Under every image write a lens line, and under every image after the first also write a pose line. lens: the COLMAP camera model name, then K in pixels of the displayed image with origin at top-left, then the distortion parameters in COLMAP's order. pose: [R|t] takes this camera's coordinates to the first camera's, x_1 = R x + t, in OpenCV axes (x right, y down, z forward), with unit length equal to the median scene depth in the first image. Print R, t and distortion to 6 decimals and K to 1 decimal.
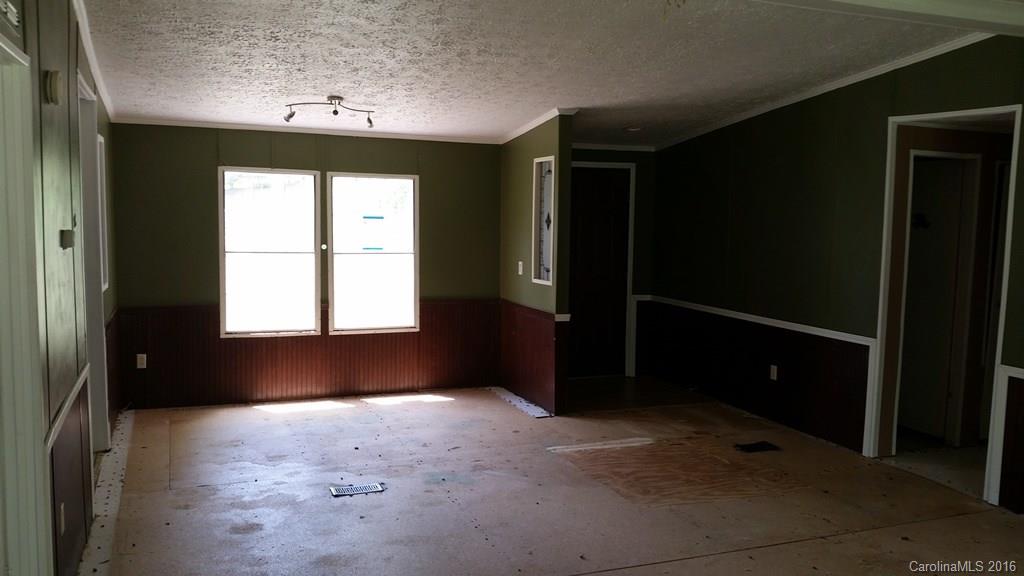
lens RADIAL K [[823.5, 0, 521.3], [0, 823.5, 289.0], [0, 0, 1]] dist [0.019393, 0.002222]
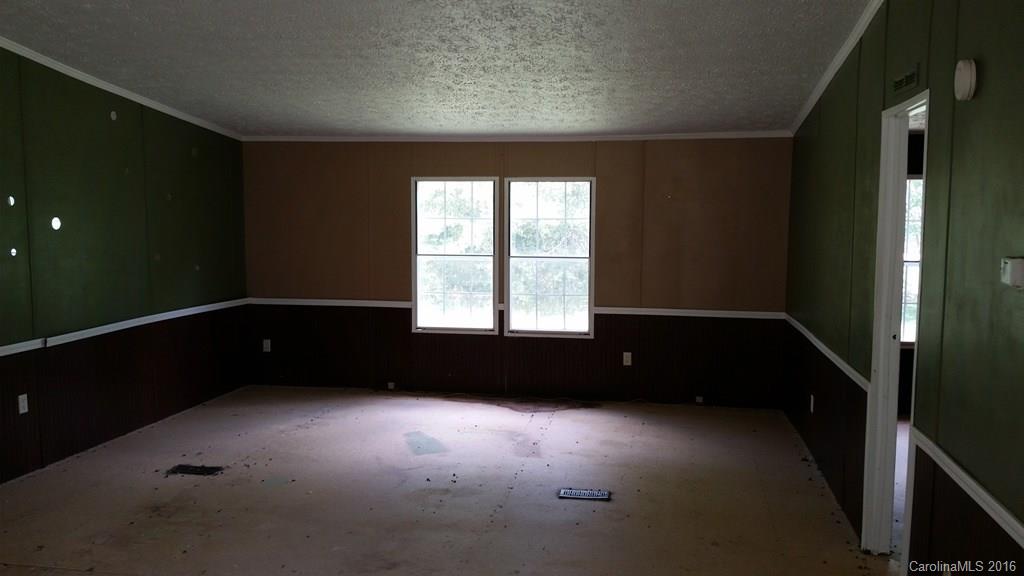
lens RADIAL K [[823.5, 0, 517.9], [0, 823.5, 287.9], [0, 0, 1]] dist [0.019393, 0.002222]
pose [[0.836957, 0.028489, -0.546527, 0.341550], [-0.034784, 0.999394, -0.001172, -0.003554], [0.546163, 0.019991, 0.837440, 0.148346]]
